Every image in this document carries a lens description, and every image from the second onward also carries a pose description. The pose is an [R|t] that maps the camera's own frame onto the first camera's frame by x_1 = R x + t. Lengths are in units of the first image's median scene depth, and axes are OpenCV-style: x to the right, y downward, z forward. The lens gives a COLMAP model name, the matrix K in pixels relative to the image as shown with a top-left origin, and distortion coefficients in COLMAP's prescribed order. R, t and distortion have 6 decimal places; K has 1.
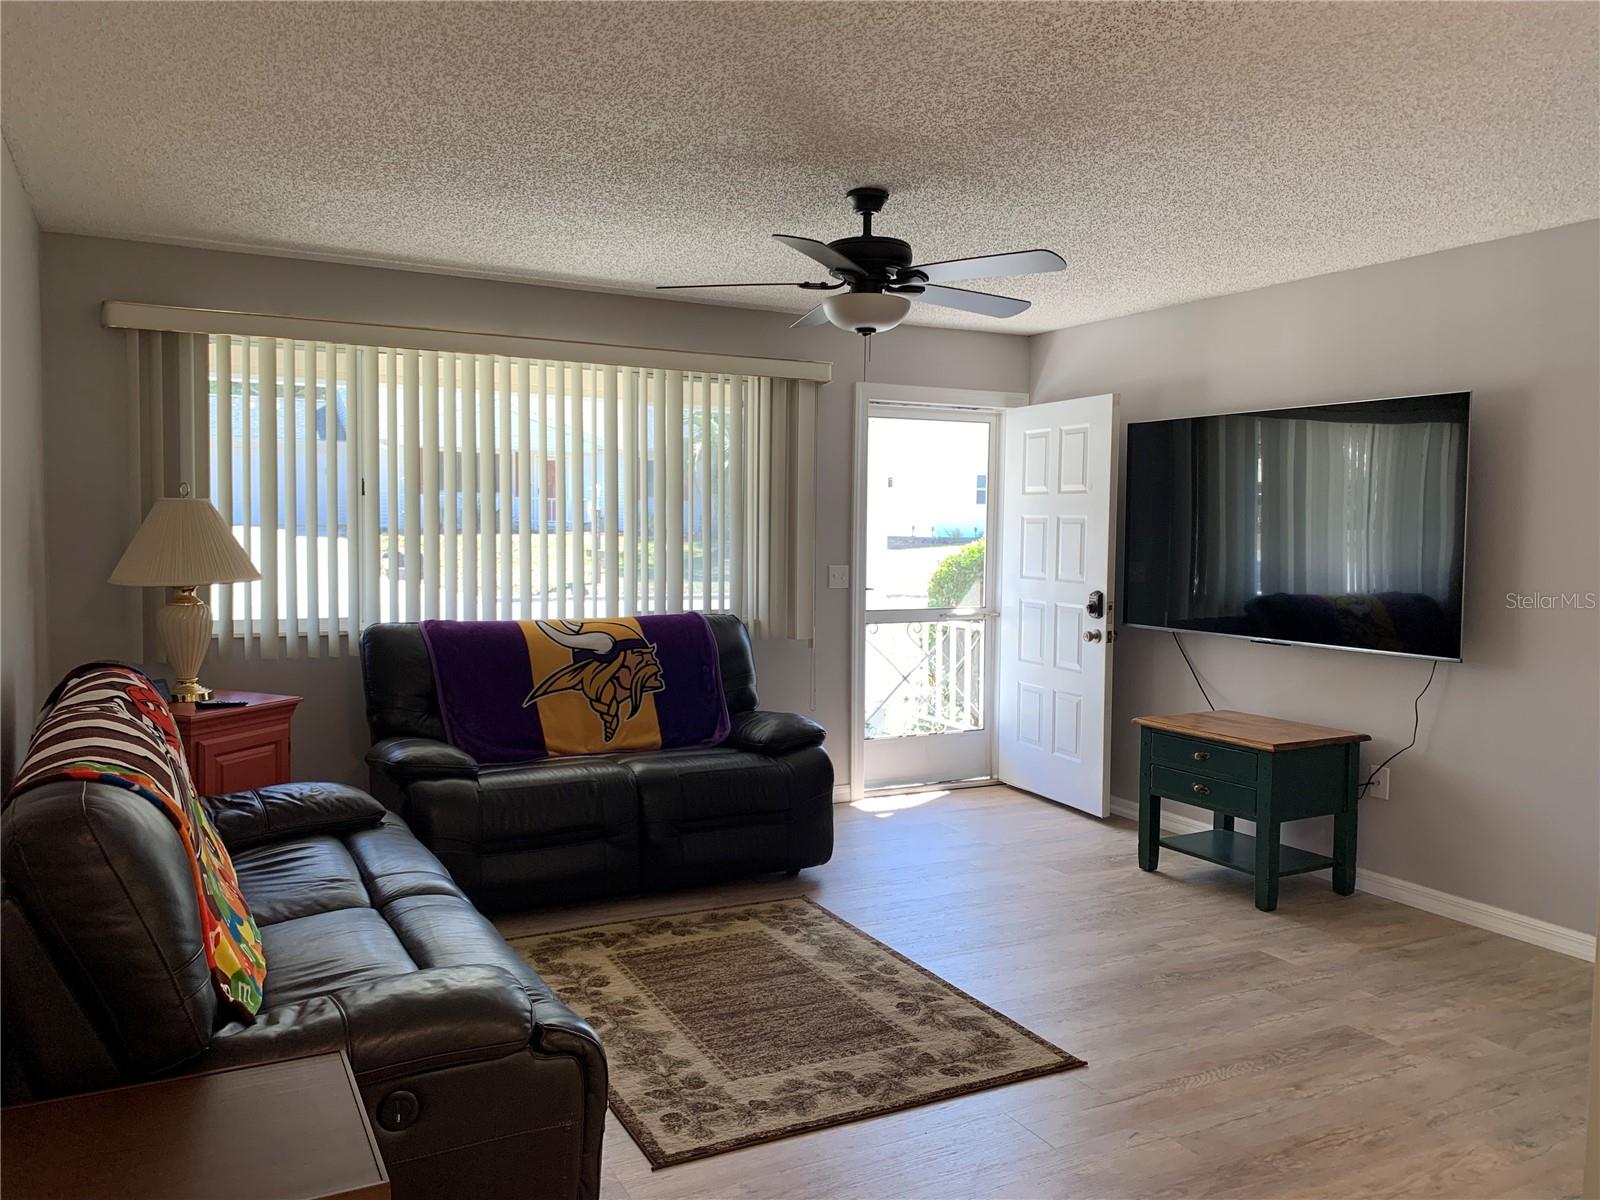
lens RADIAL K [[1217.6, 0, 801.6], [0, 1217.6, 595.0], [0, 0, 1]] dist [0.004683, -0.009424]
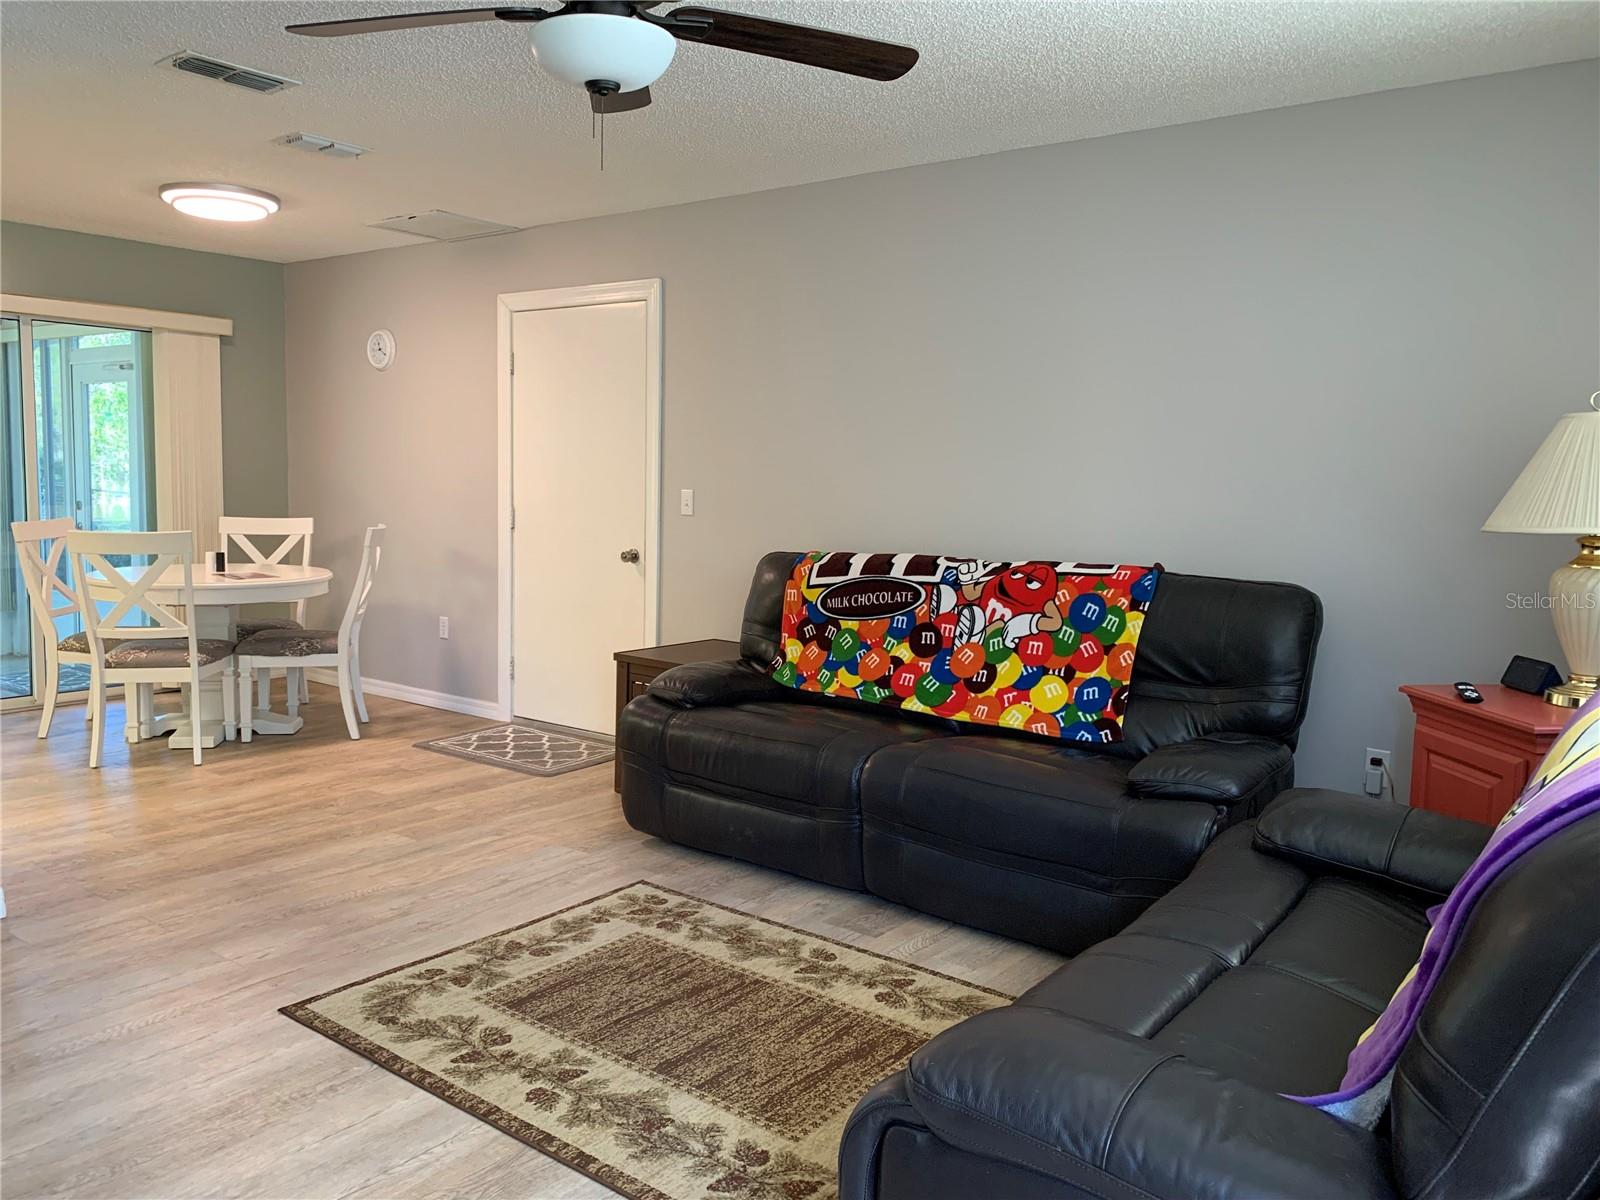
lens RADIAL K [[1217.6, 0, 798.9], [0, 1217.6, 604.1], [0, 0, 1]] dist [0.004683, -0.009424]
pose [[-0.905189, 0.018420, -0.424609, 0.250501], [-0.055555, 0.985360, 0.161180, -0.074270], [0.421362, 0.169487, -0.890914, 1.821984]]
